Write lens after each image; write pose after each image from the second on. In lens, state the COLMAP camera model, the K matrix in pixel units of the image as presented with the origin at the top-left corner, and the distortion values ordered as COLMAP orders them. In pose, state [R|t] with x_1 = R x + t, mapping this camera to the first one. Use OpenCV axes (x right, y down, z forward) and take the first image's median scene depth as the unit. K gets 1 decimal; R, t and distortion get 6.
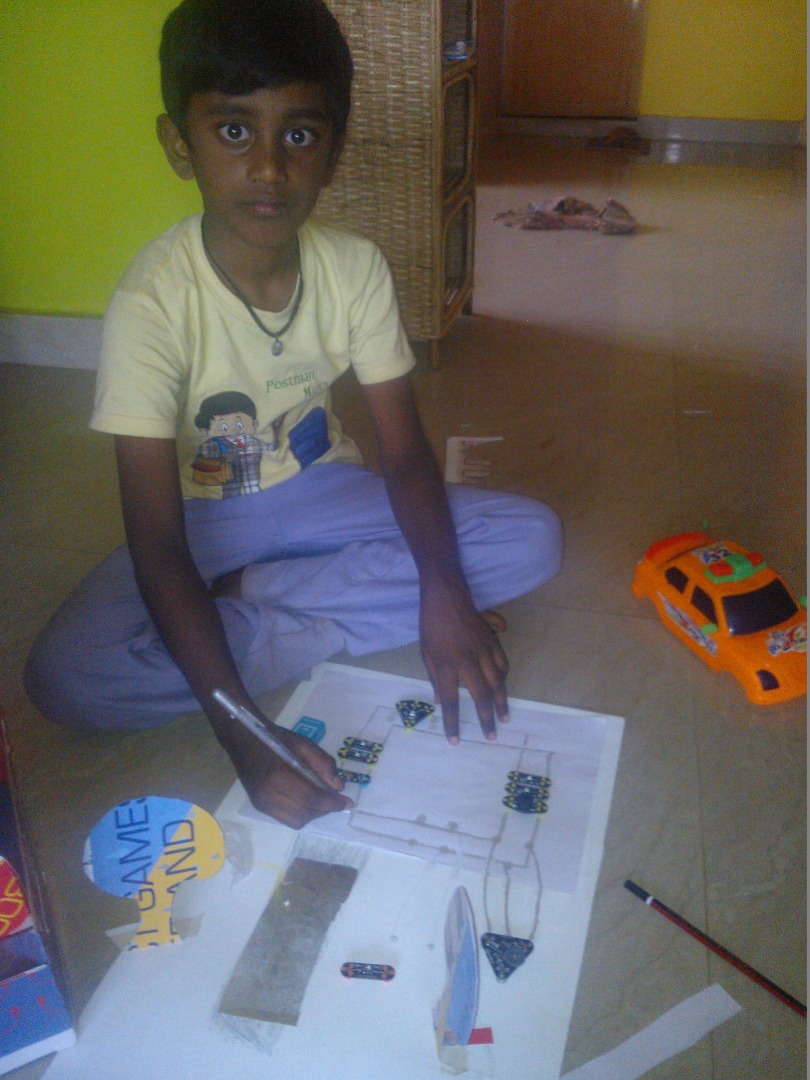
lens RADIAL K [[936.3, 0, 405.0], [0, 936.3, 540.0], [0, 0, 1]] dist [0.100181, -0.002490]
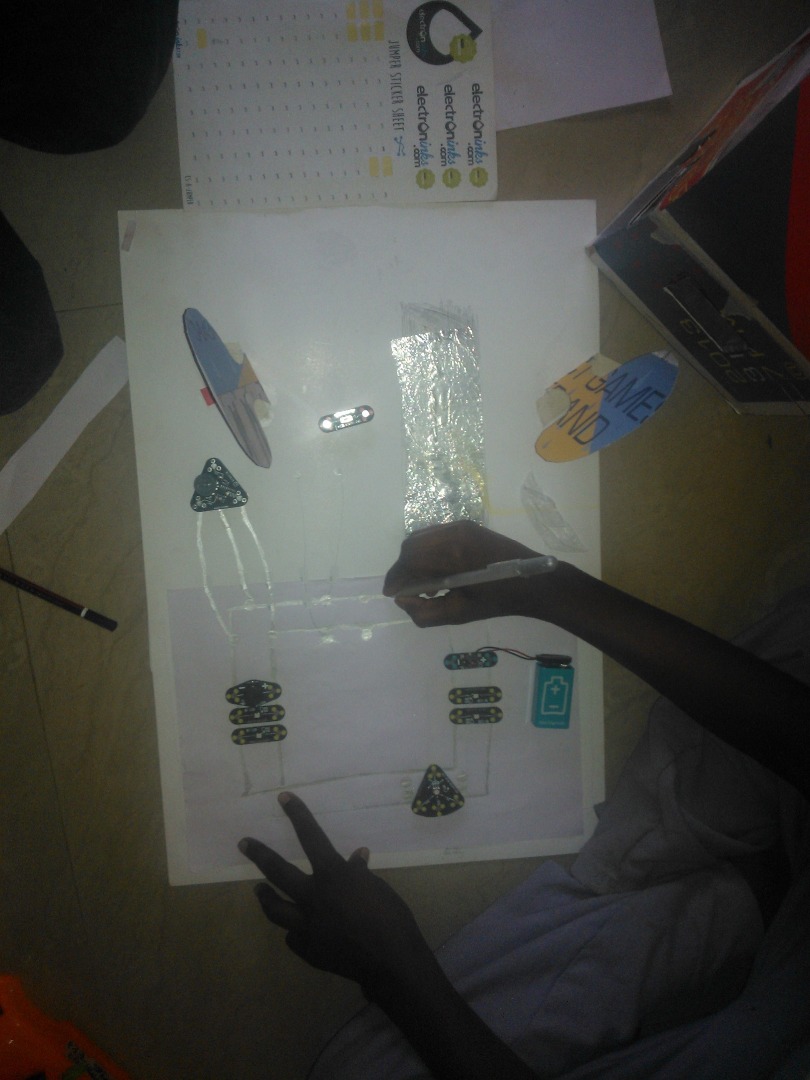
lens RADIAL K [[936.3, 0, 405.0], [0, 936.3, 540.0], [0, 0, 1]] dist [0.100181, -0.002490]
pose [[-0.935760, 0.351859, -0.023432, -0.023466], [-0.244667, -0.599960, 0.761699, -0.292131], [0.253953, 0.718501, 0.647507, 0.403463]]
